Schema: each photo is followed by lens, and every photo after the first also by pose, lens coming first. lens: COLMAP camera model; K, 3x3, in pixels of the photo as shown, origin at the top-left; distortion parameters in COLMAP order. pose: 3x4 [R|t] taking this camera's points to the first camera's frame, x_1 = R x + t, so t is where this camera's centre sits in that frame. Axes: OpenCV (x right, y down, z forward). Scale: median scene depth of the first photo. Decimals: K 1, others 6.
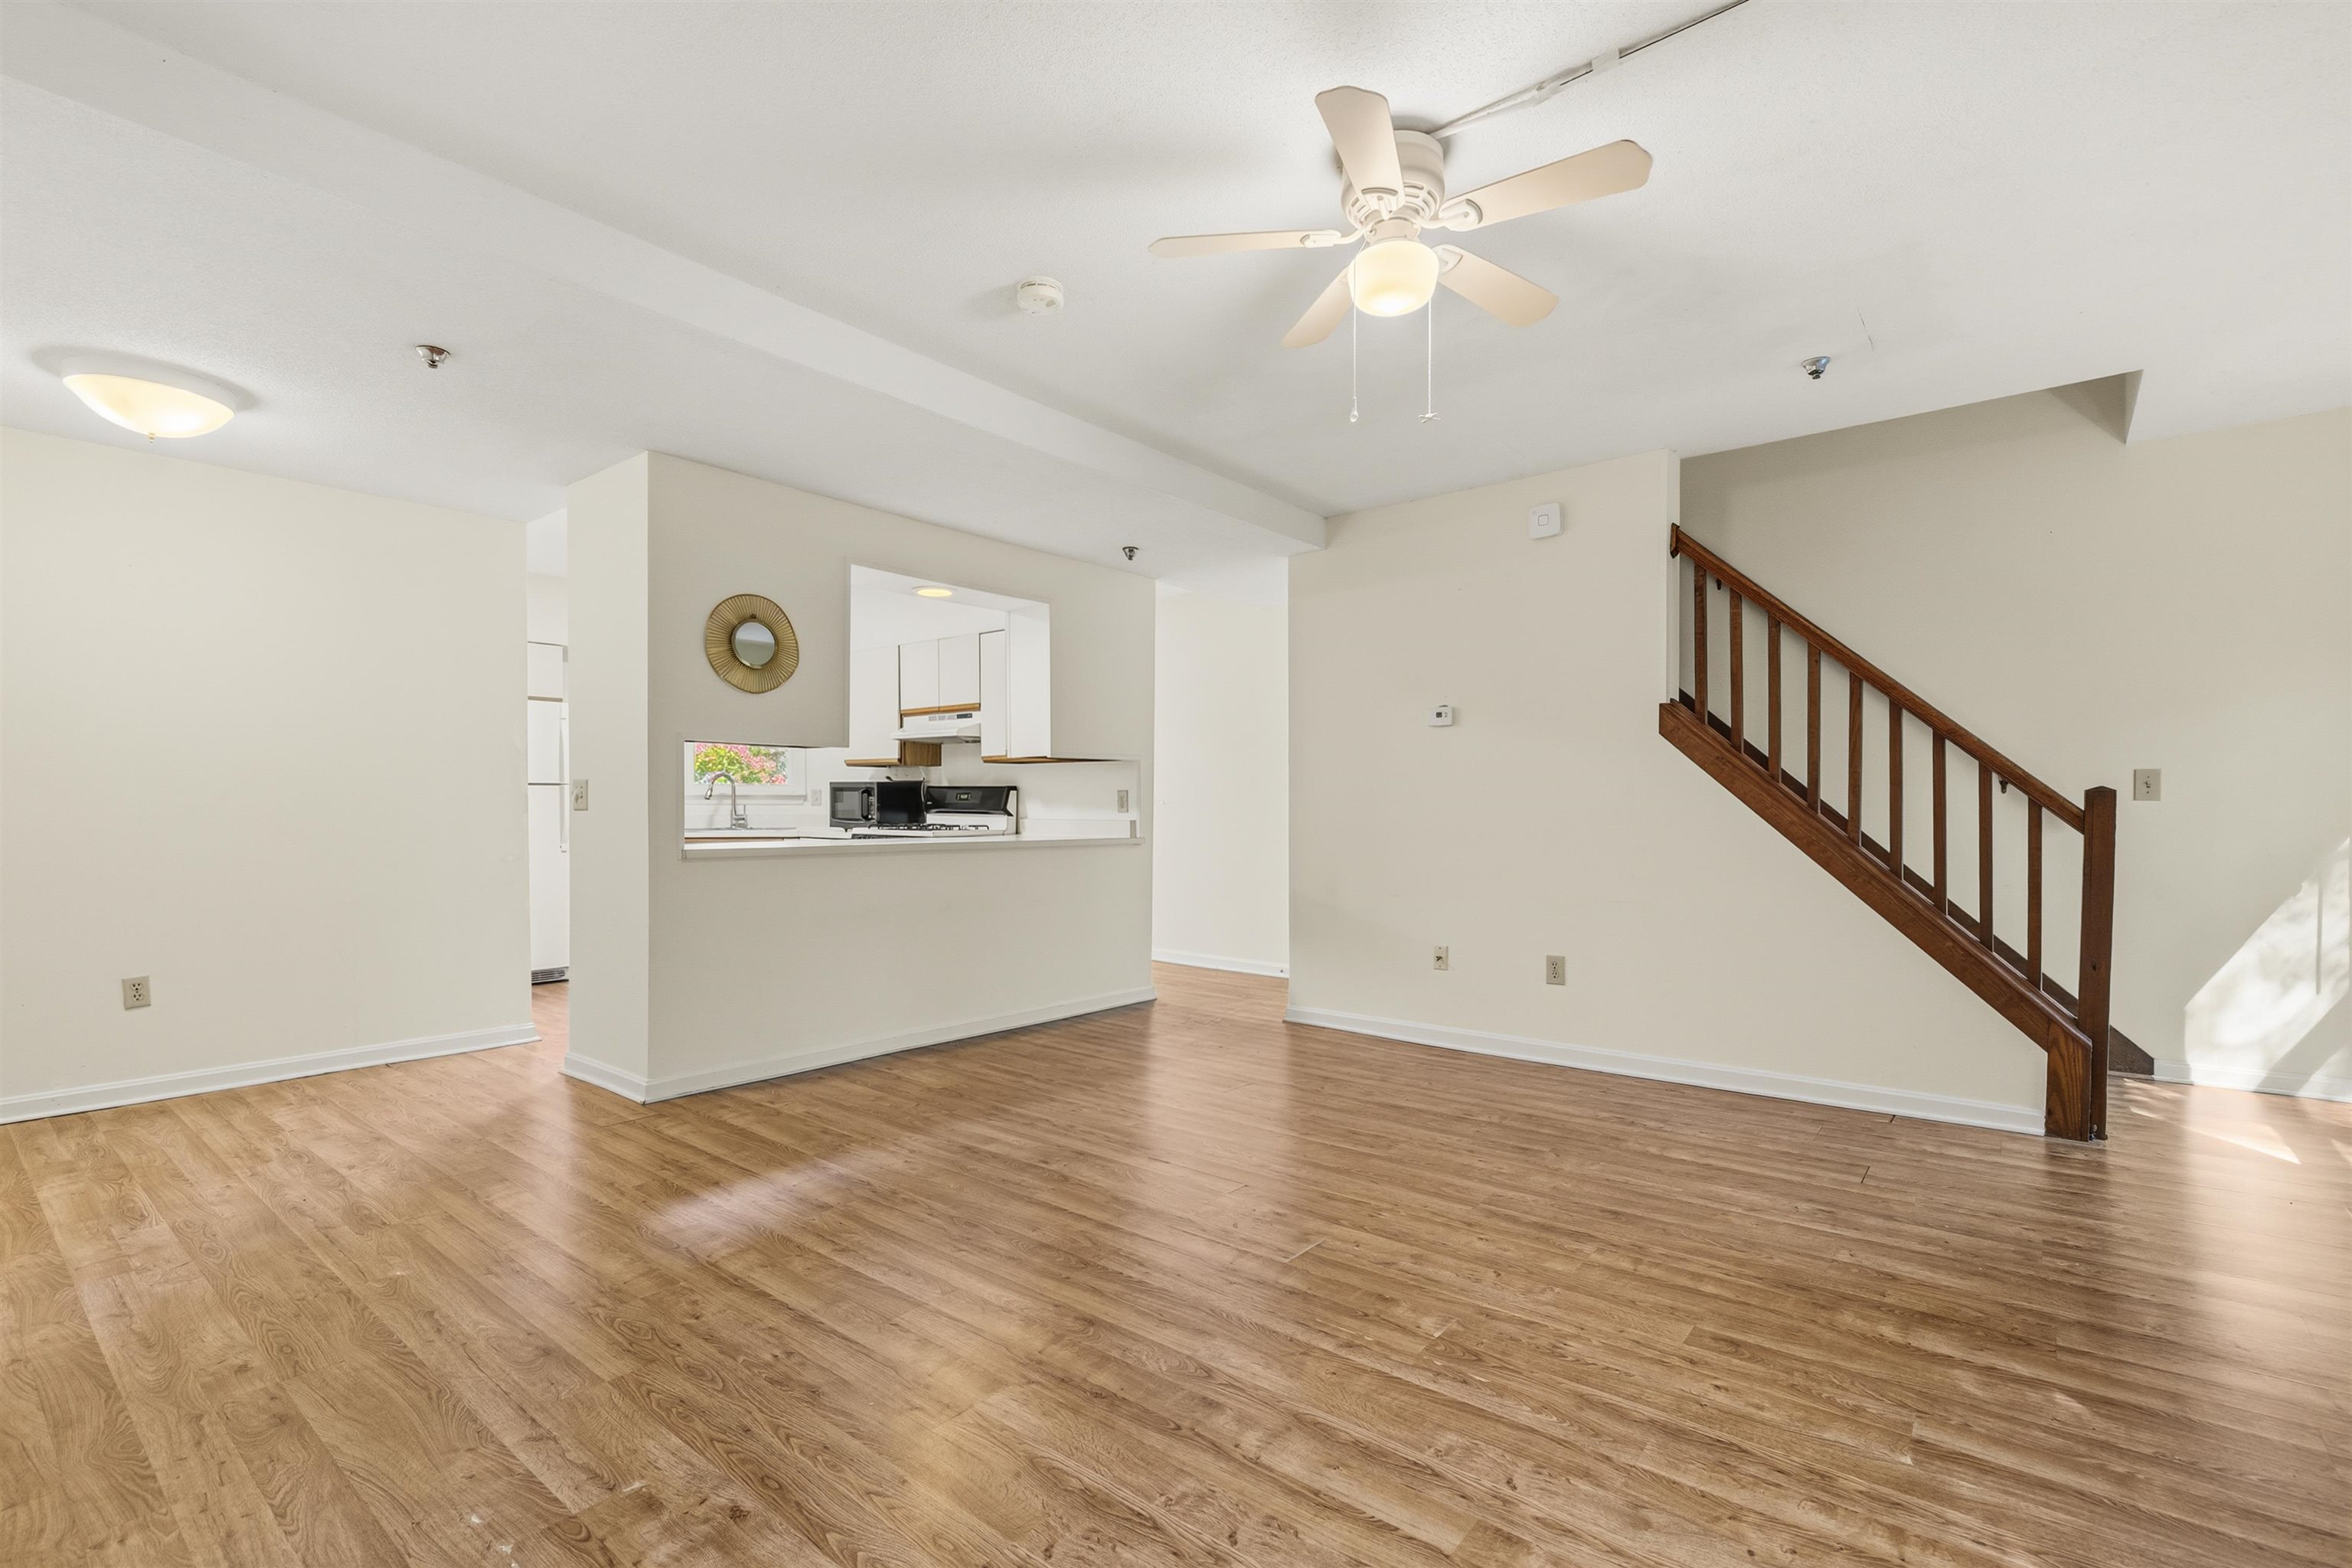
lens RADIAL K [[1060.5, 0, 1168.8], [0, 1060.5, 787.8], [0, 0, 1]] dist [0.006392, -0.000326]
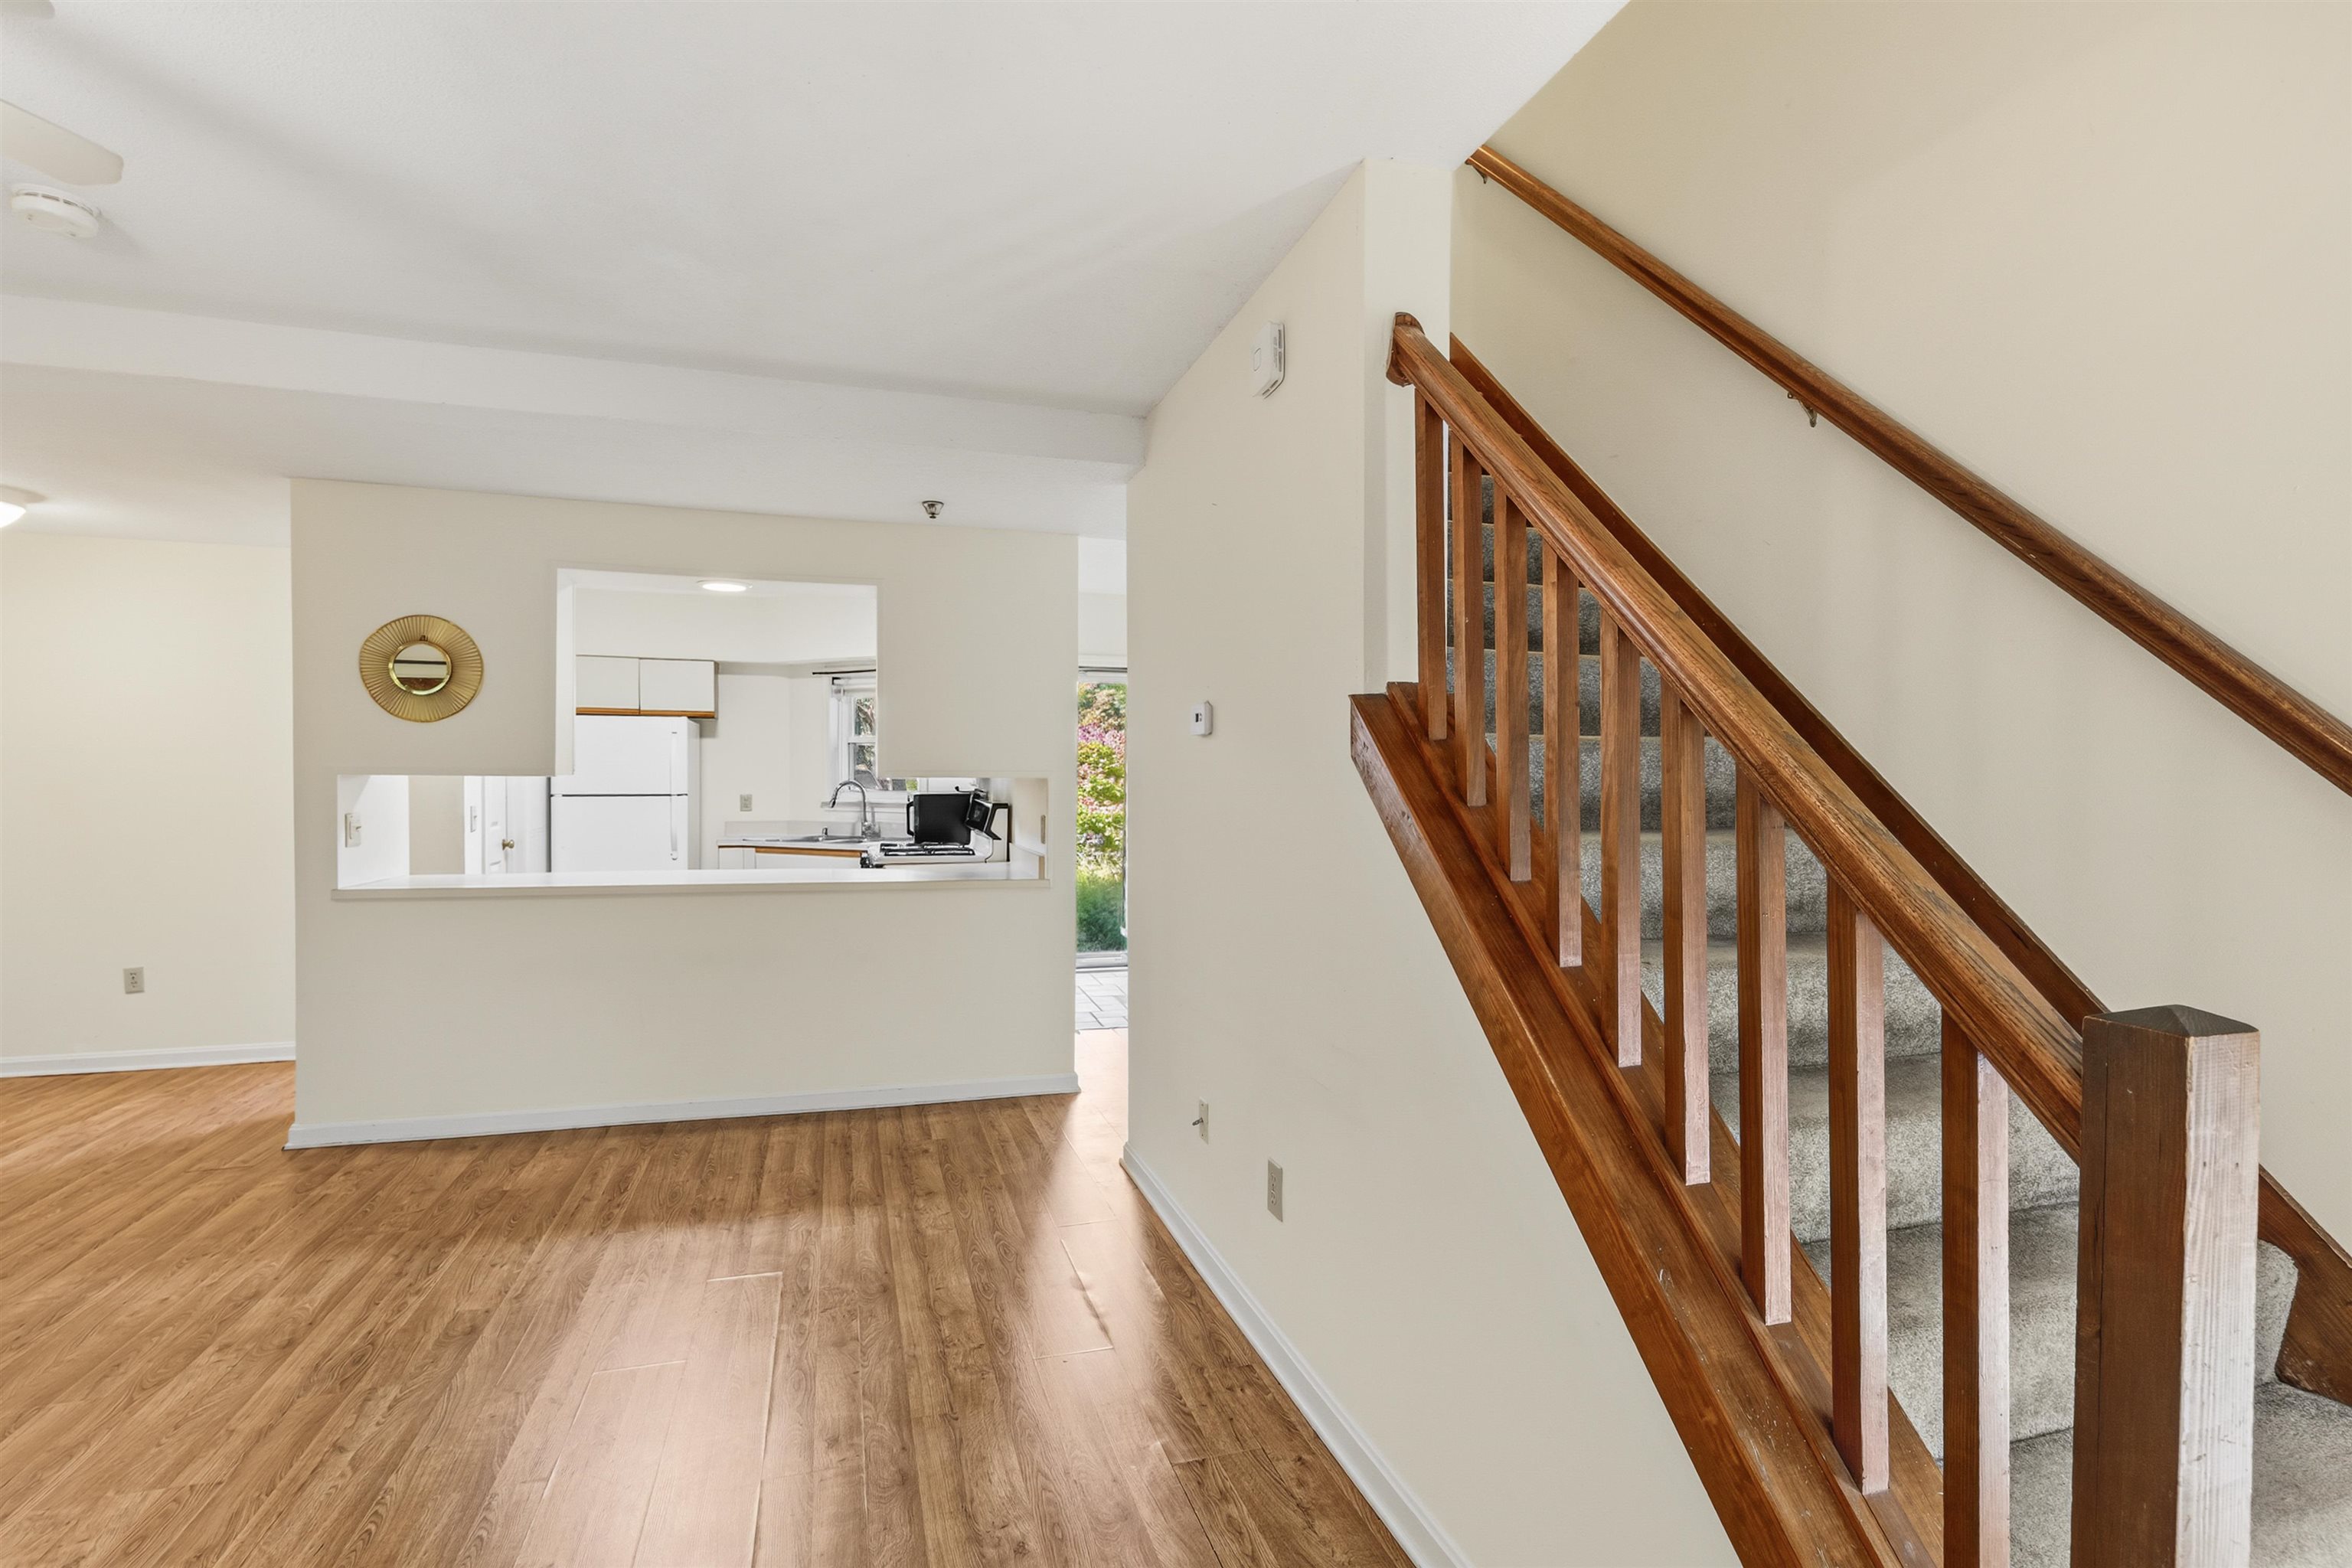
lens RADIAL K [[1104.8, 0, 1176.0], [0, 1104.8, 784.0], [0, 0, 1]] dist [0.005243, -0.000603]
pose [[0.836795, 0.007734, -0.547462, 0.671450], [0.003123, 0.999817, 0.018898, -0.050151], [0.547508, -0.017523, 0.836617, 0.536863]]
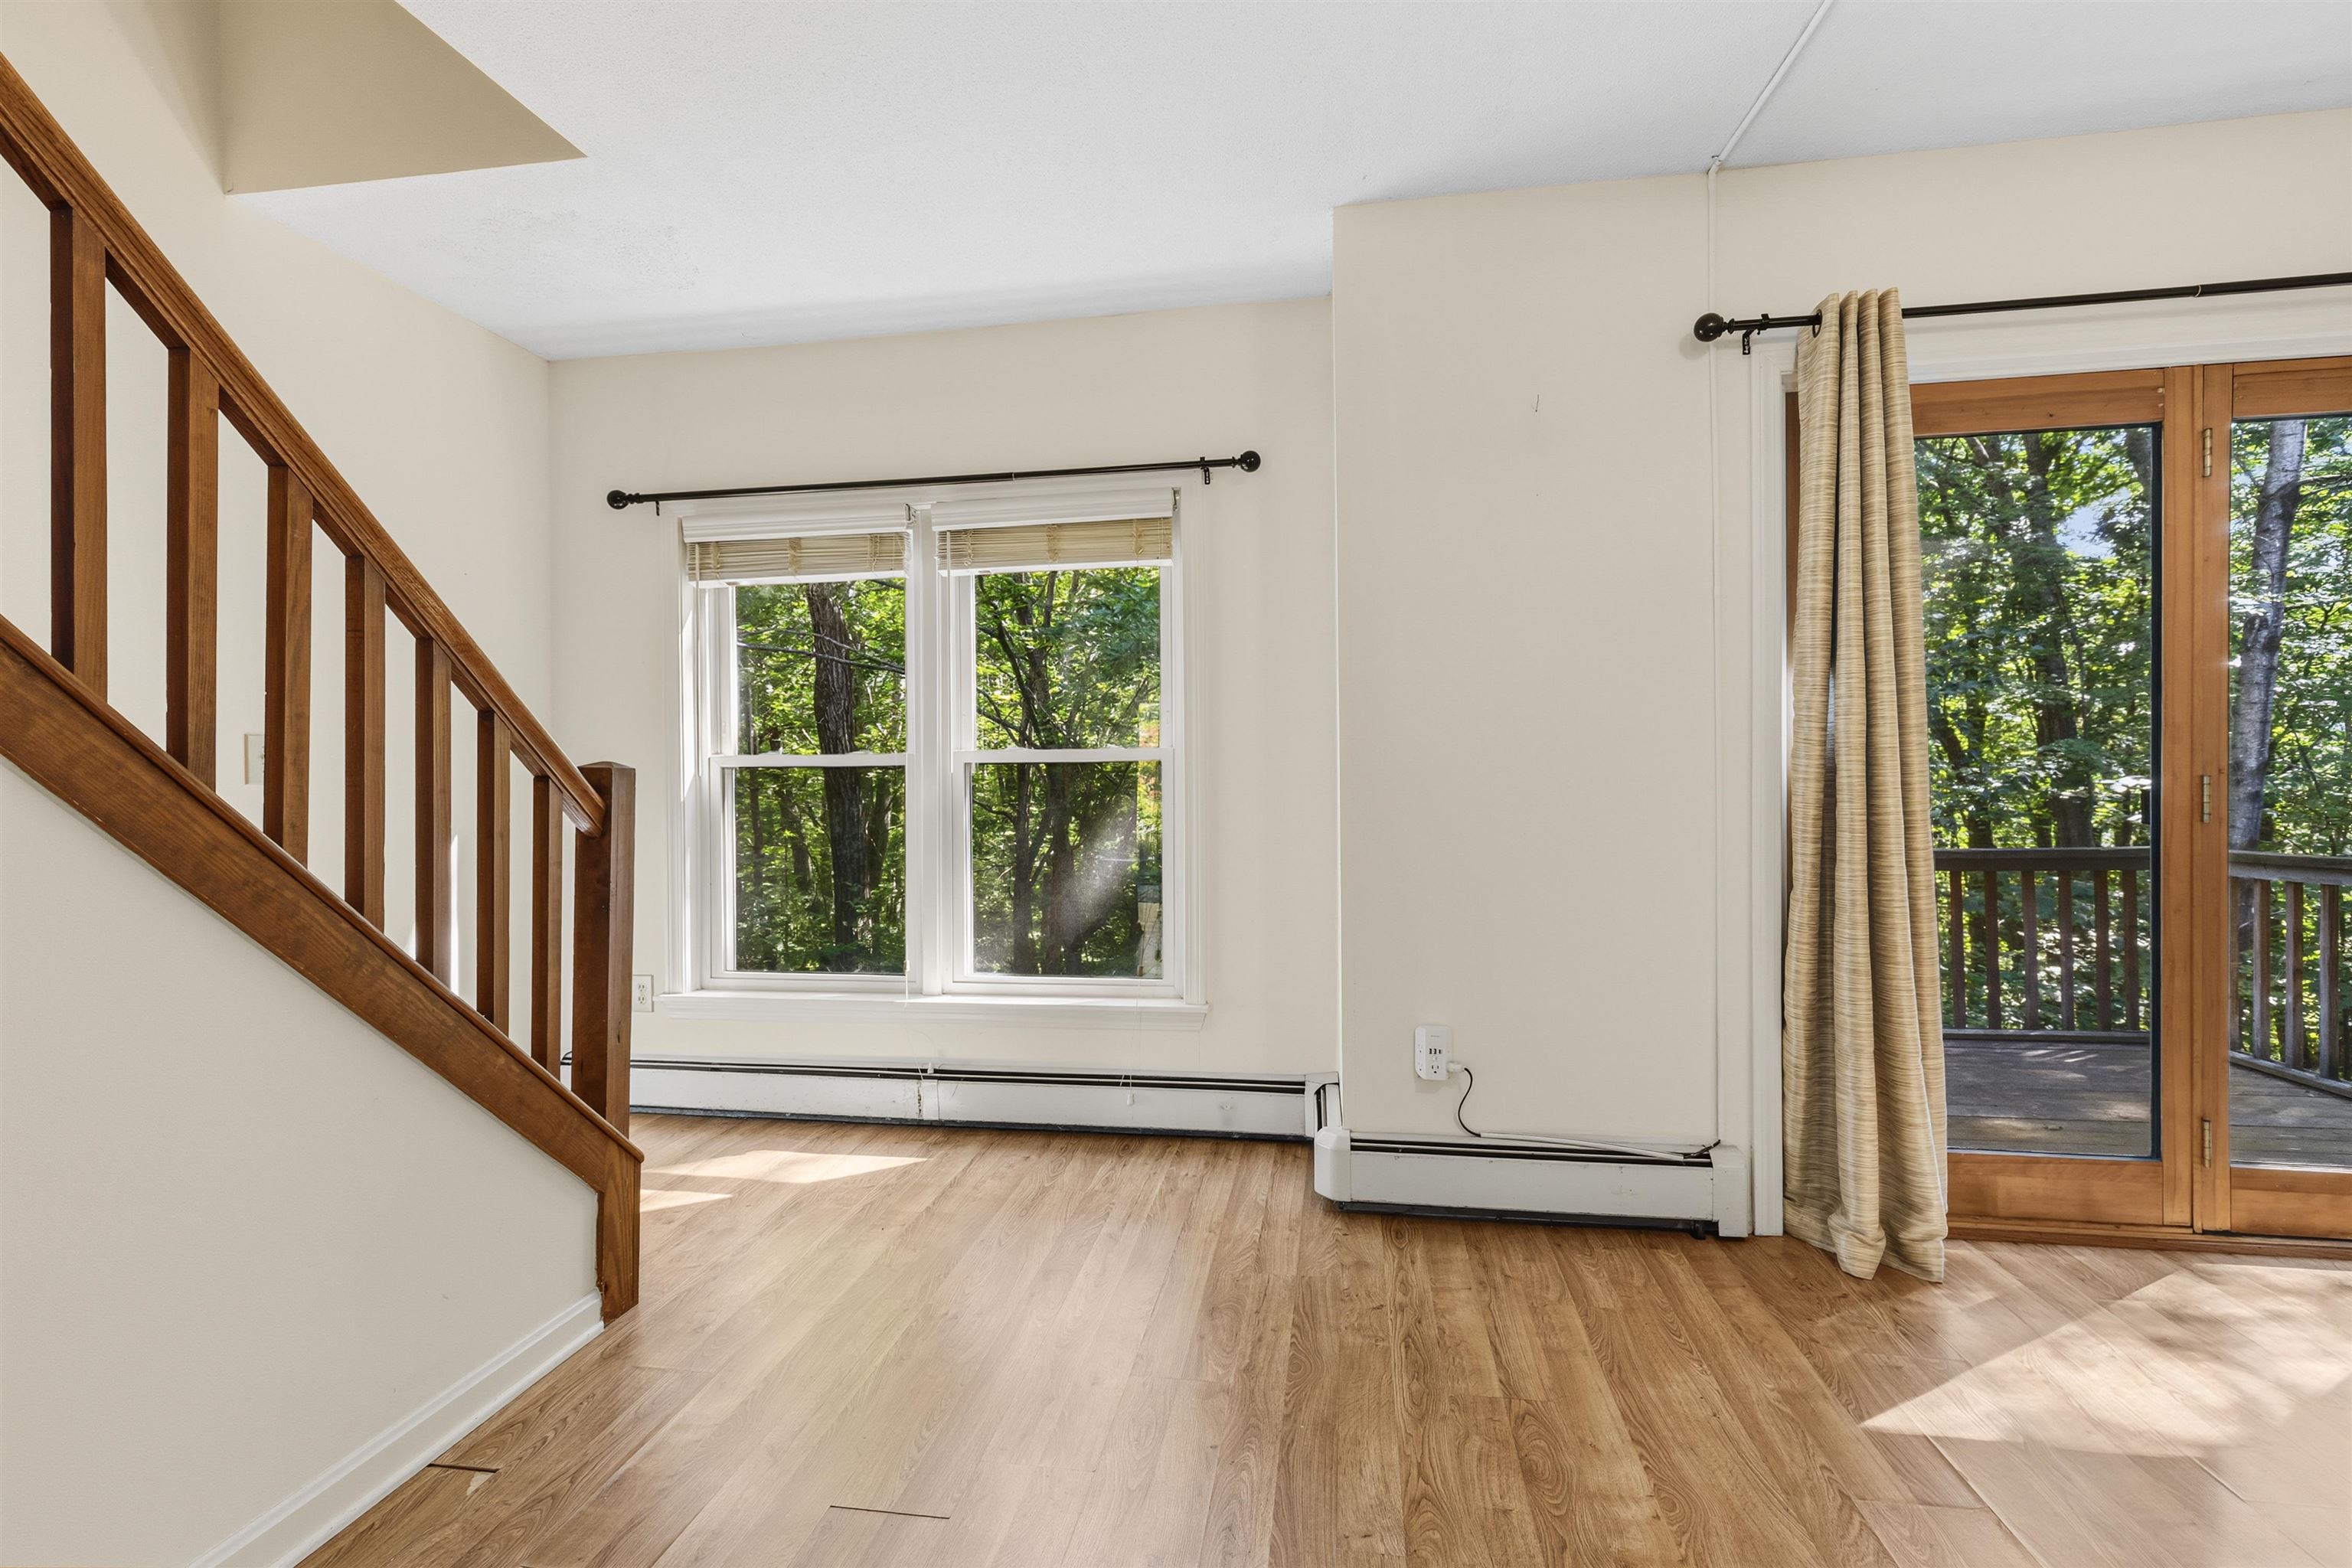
lens RADIAL K [[1060.5, 0, 1168.8], [0, 1060.5, 787.8], [0, 0, 1]] dist [0.006392, -0.000326]
pose [[-0.505793, -0.005472, 0.862638, 0.108185], [-0.009044, 0.999959, 0.001040, 0.009142], [-0.862608, -0.007276, -0.505821, 0.842948]]
